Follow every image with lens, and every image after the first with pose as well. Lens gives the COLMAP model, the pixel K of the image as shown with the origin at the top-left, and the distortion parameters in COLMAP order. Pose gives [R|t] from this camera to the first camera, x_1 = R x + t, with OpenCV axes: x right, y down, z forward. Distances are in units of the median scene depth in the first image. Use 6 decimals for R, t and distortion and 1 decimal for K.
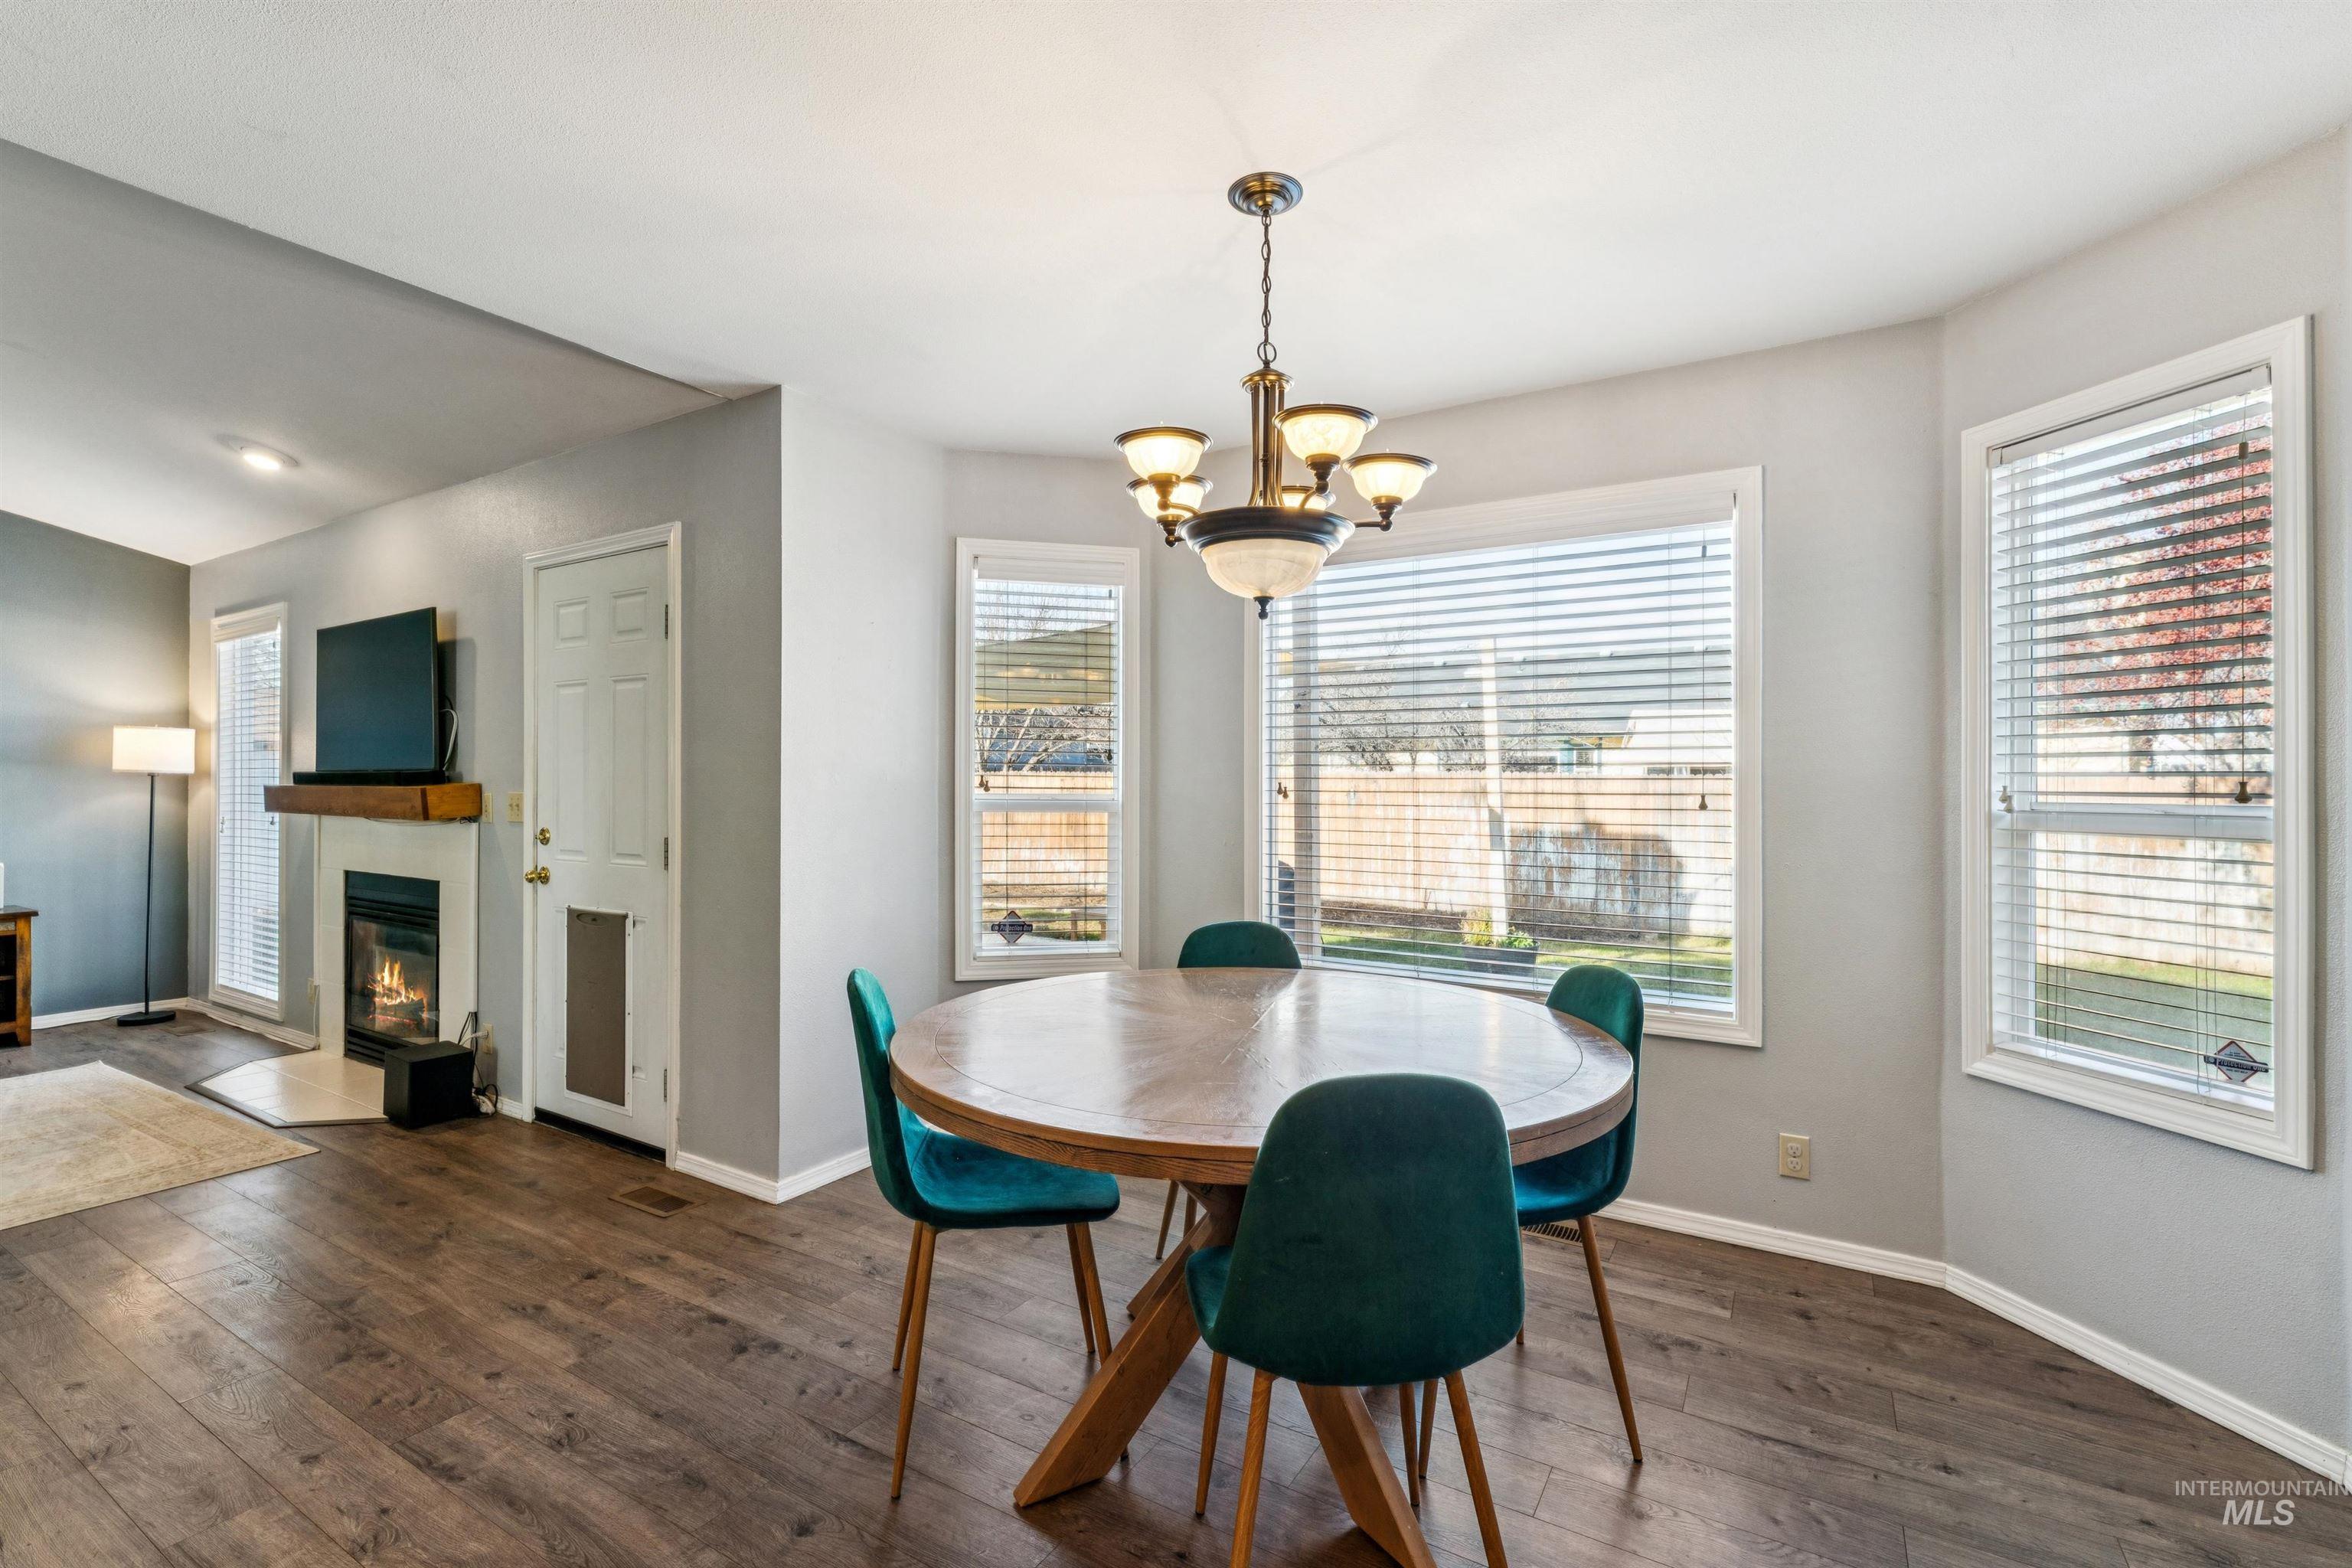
lens RADIAL K [[1053.6, 0, 1175.5], [0, 1053.6, 781.7], [0, 0, 1]] dist [0.000784, 0.000435]
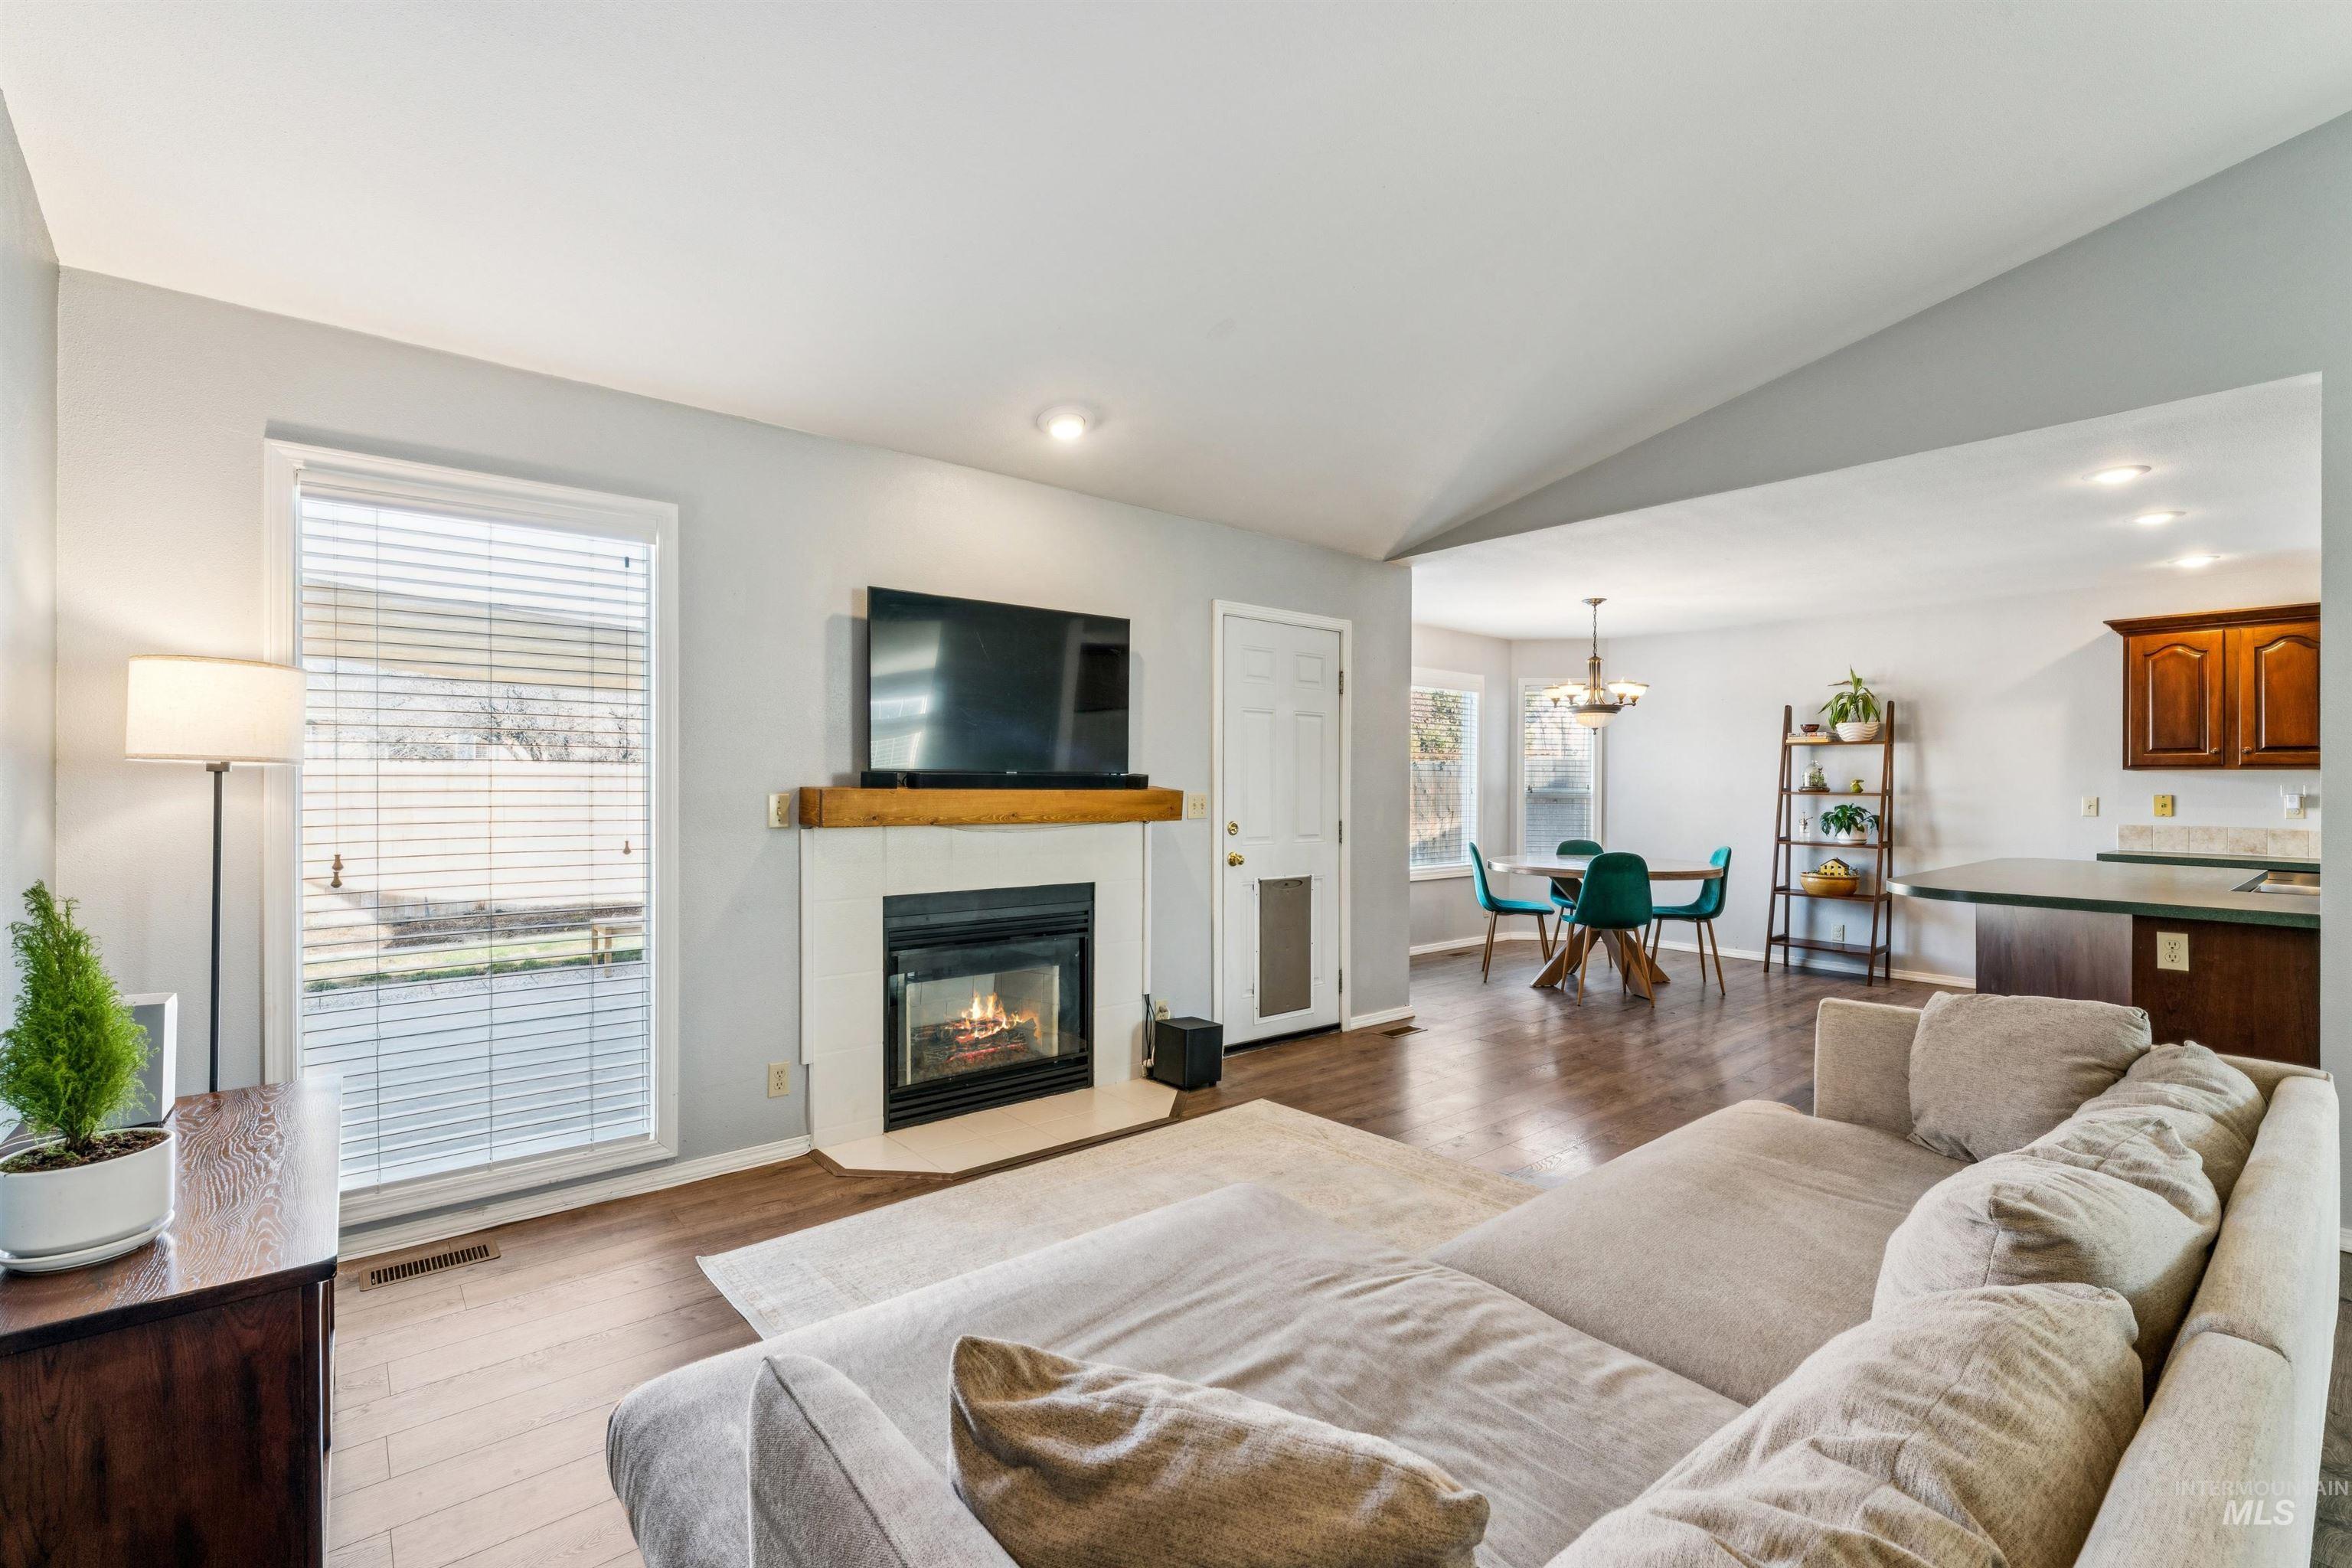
lens RADIAL K [[1013.7, 0, 1180.2], [0, 1013.7, 776.3], [0, 0, 1]] dist [-0.004193, -0.001272]
pose [[0.309868, 0.007049, 0.950754, -1.795865], [-0.004830, 0.999971, -0.005840, -0.003498], [-0.950767, -0.002782, 0.309893, 0.691275]]
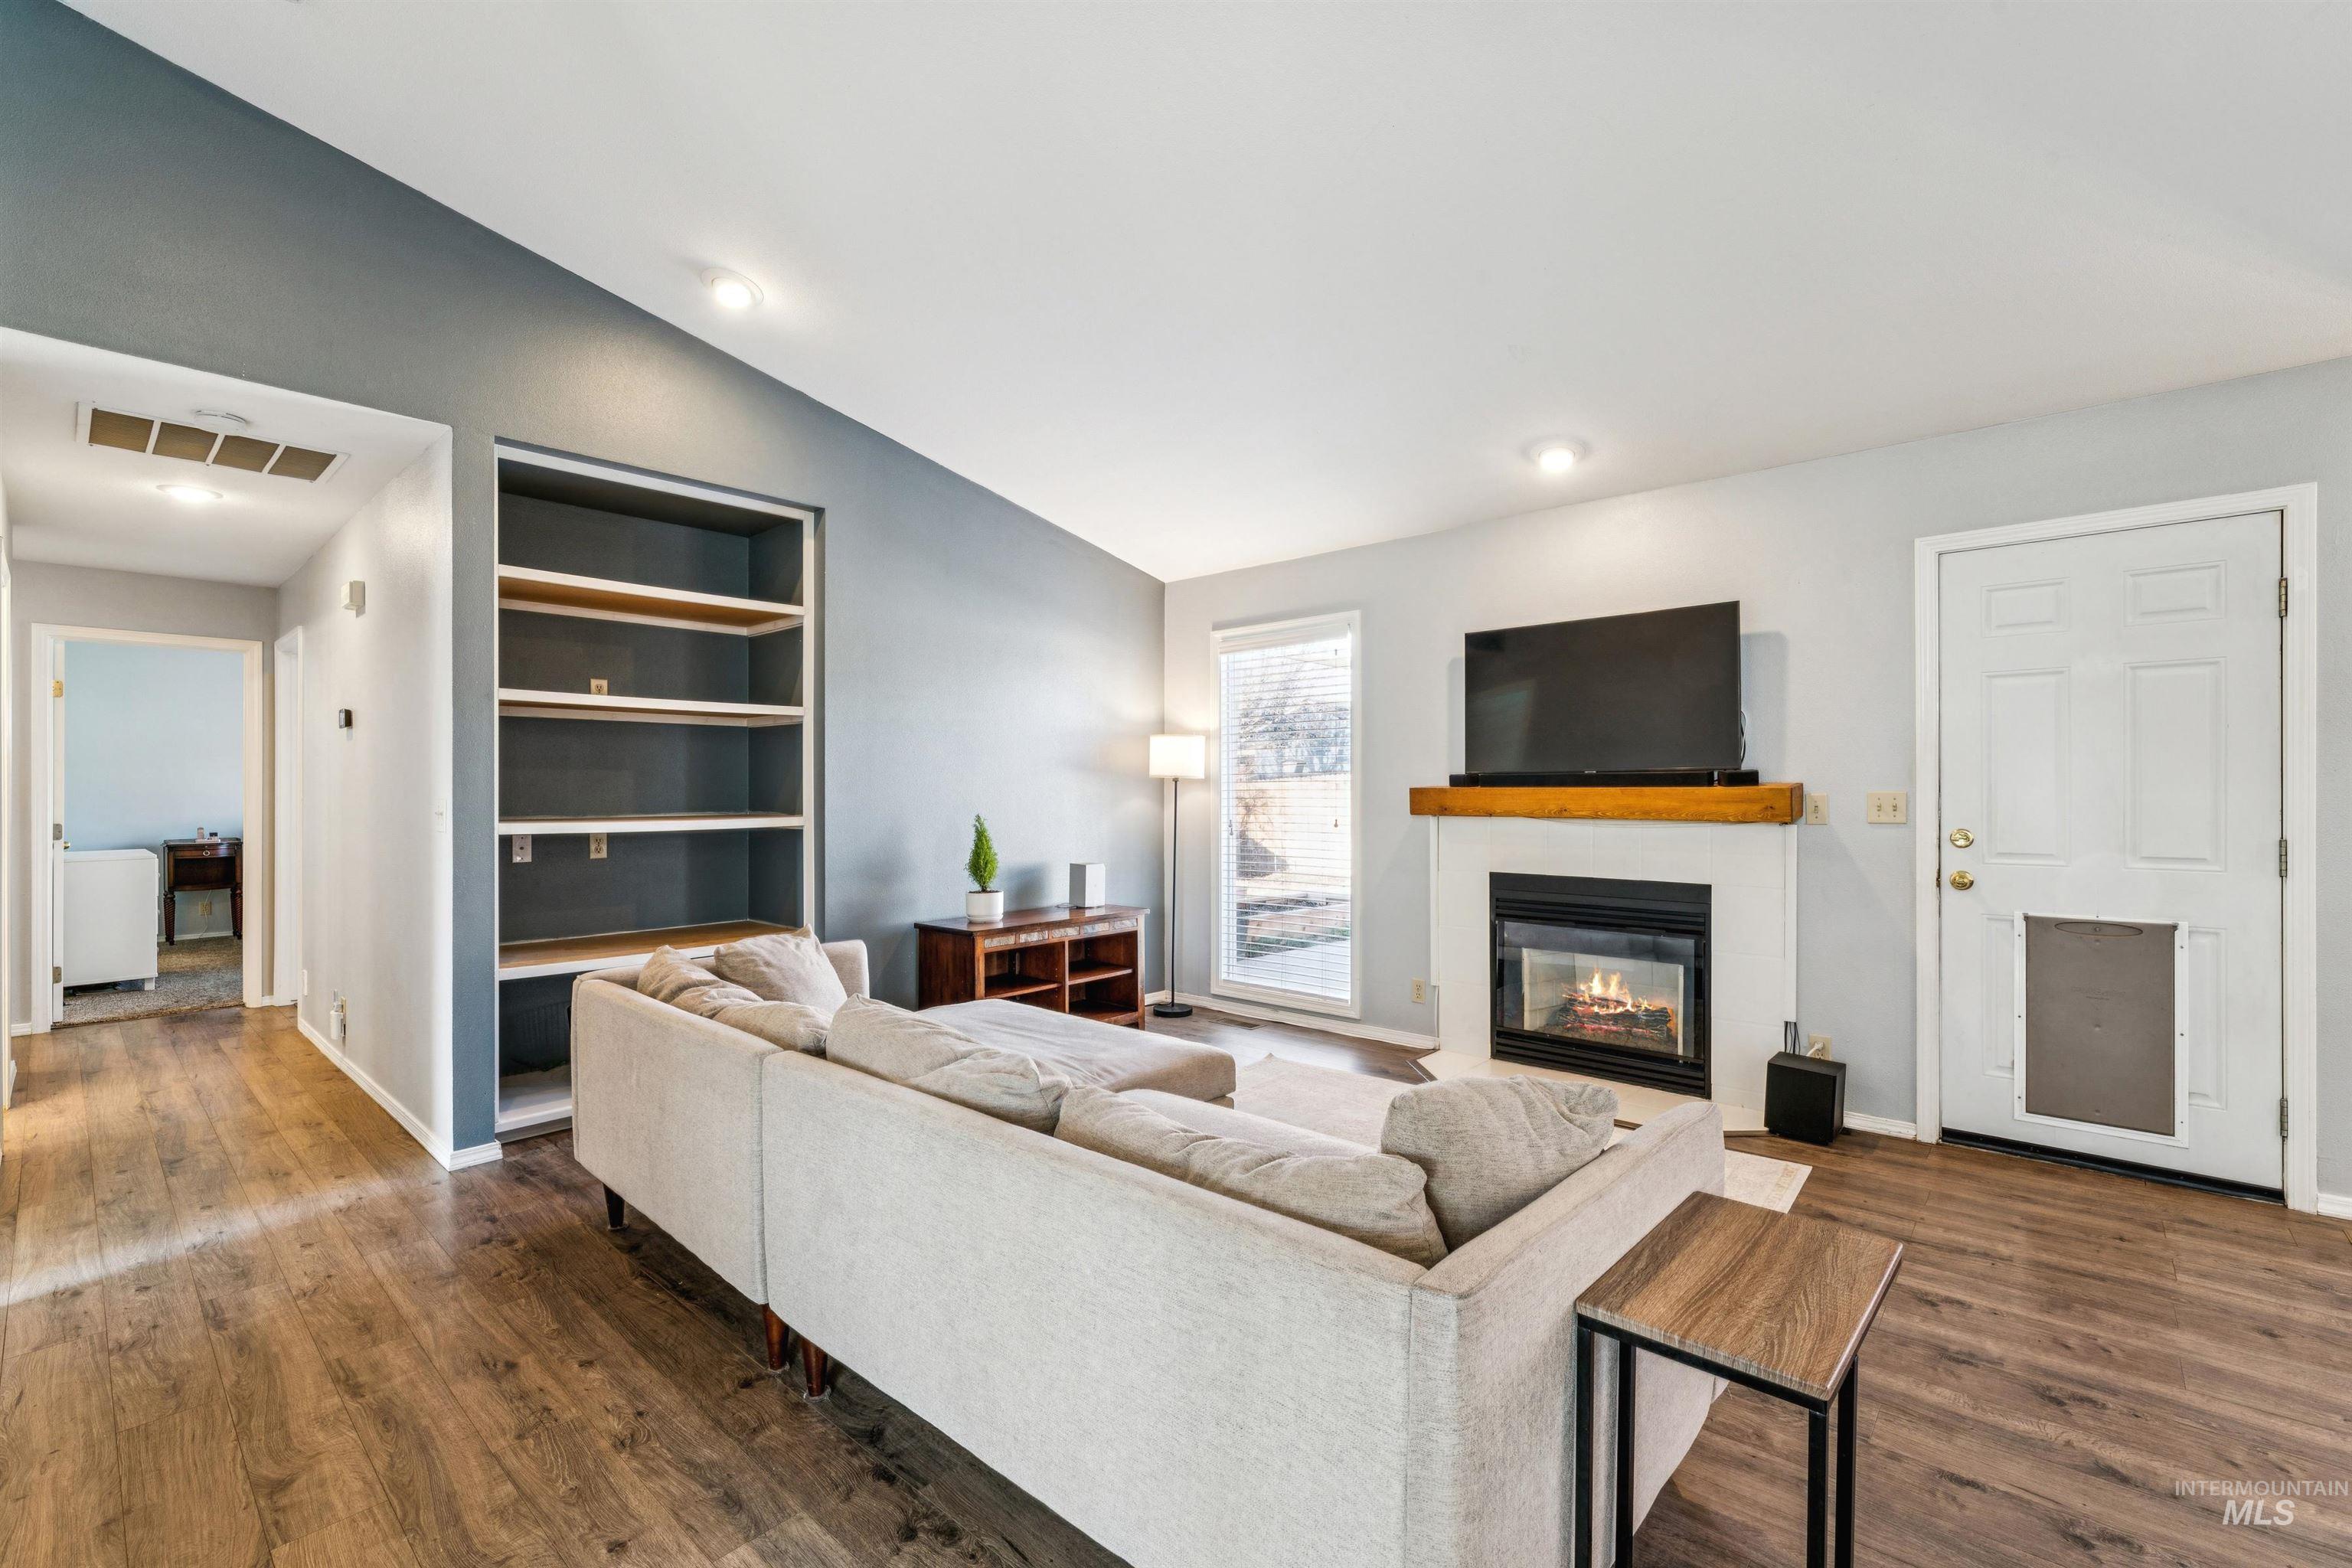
lens RADIAL K [[1013.7, 0, 1177.1], [0, 1013.7, 798.4], [0, 0, 1]] dist [-0.004193, -0.001272]
pose [[0.984634, -0.002884, -0.174609, -1.137838], [0.003942, 0.999976, 0.005711, 0.008355], [0.174588, -0.006312, 0.984621, -0.002405]]
